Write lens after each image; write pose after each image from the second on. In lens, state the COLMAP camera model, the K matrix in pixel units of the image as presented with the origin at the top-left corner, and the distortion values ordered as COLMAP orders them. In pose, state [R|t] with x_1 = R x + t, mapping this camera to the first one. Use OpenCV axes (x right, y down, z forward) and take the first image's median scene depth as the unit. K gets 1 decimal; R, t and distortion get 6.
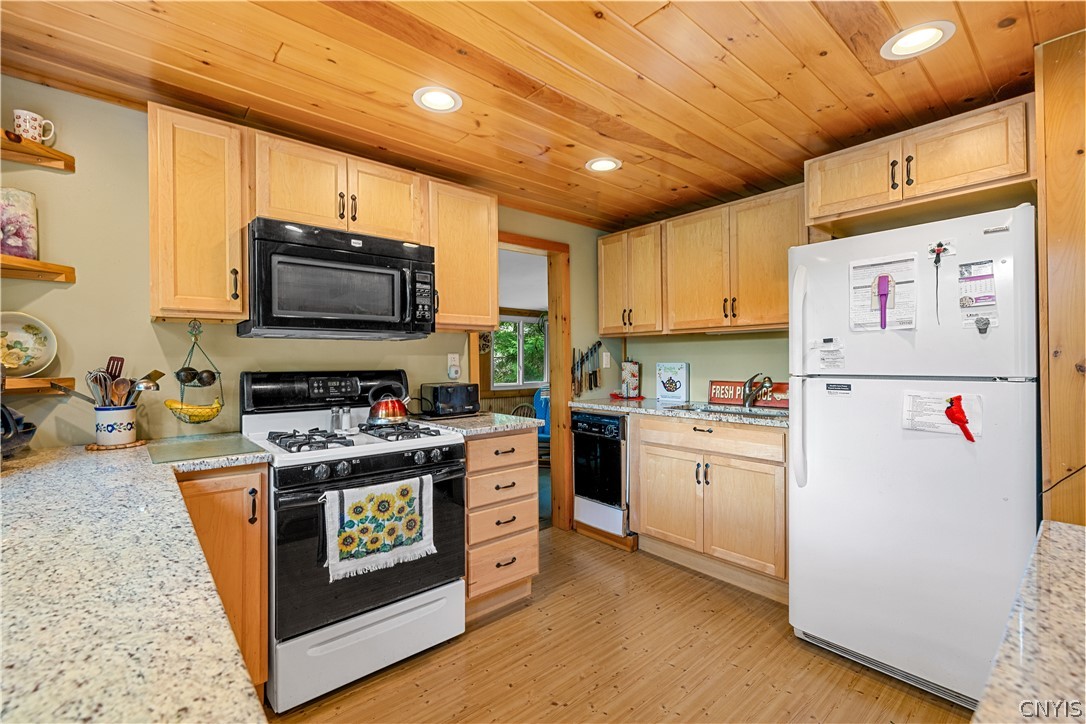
lens RADIAL K [[478.2, 0, 539.2], [0, 478.2, 360.6], [0, 0, 1]] dist [-0.006827, 0.002136]
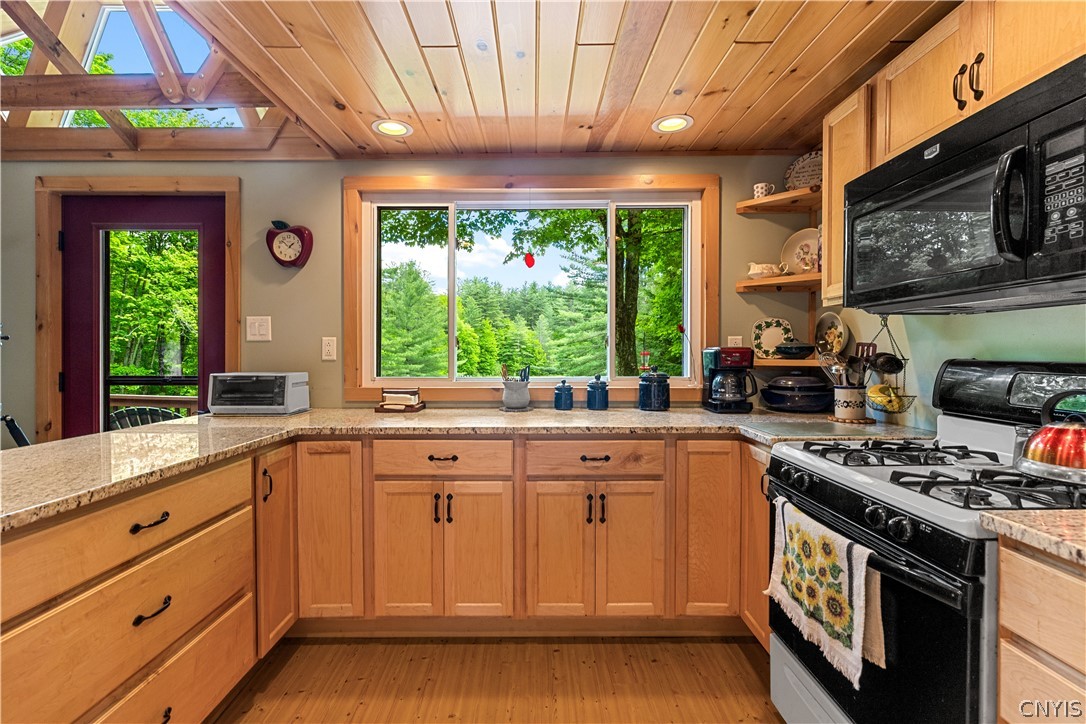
lens RADIAL K [[487.6, 0, 537.9], [0, 487.6, 359.5], [0, 0, 1]] dist [-0.001157, 0.001518]
pose [[-0.644997, 0.017579, -0.763982, 0.455209], [0.004987, 0.999811, 0.018795, 0.006010], [0.764168, 0.008312, -0.644963, 1.092775]]
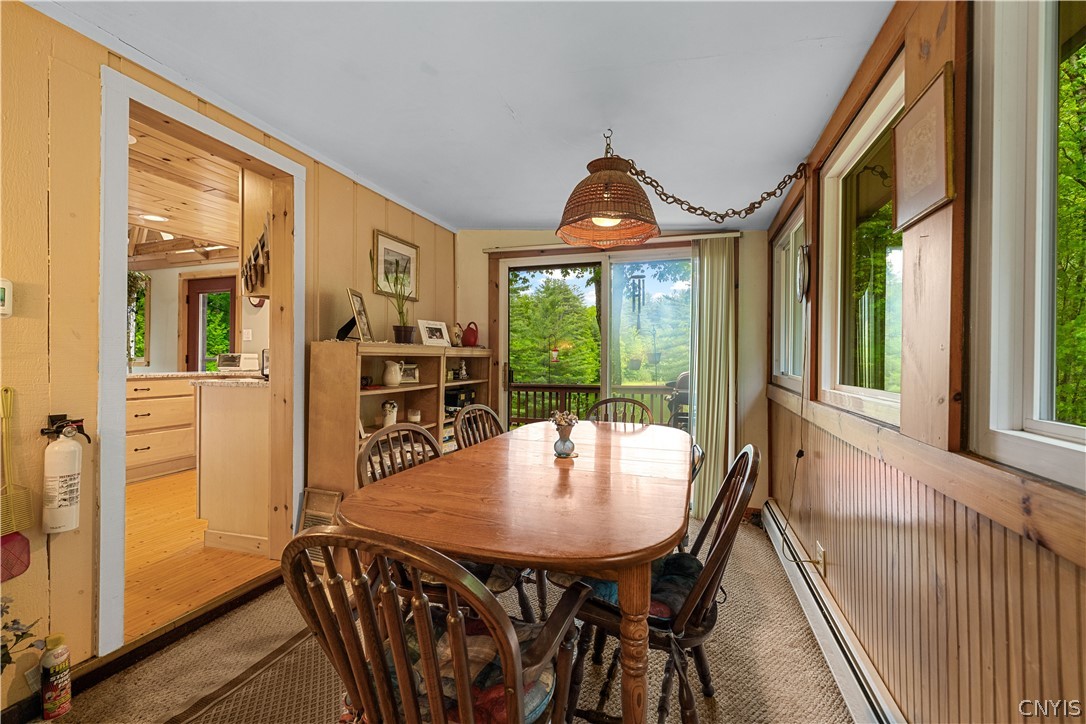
lens RADIAL K [[455.8, 0, 537.6], [0, 455.8, 361.5], [0, 0, 1]] dist [-0.000812, 0.000256]
pose [[-0.859814, 0.009381, -0.510521, -0.189717], [0.006252, 0.999950, 0.007846, 0.095956], [0.510569, 0.003554, -0.859829, 2.984805]]
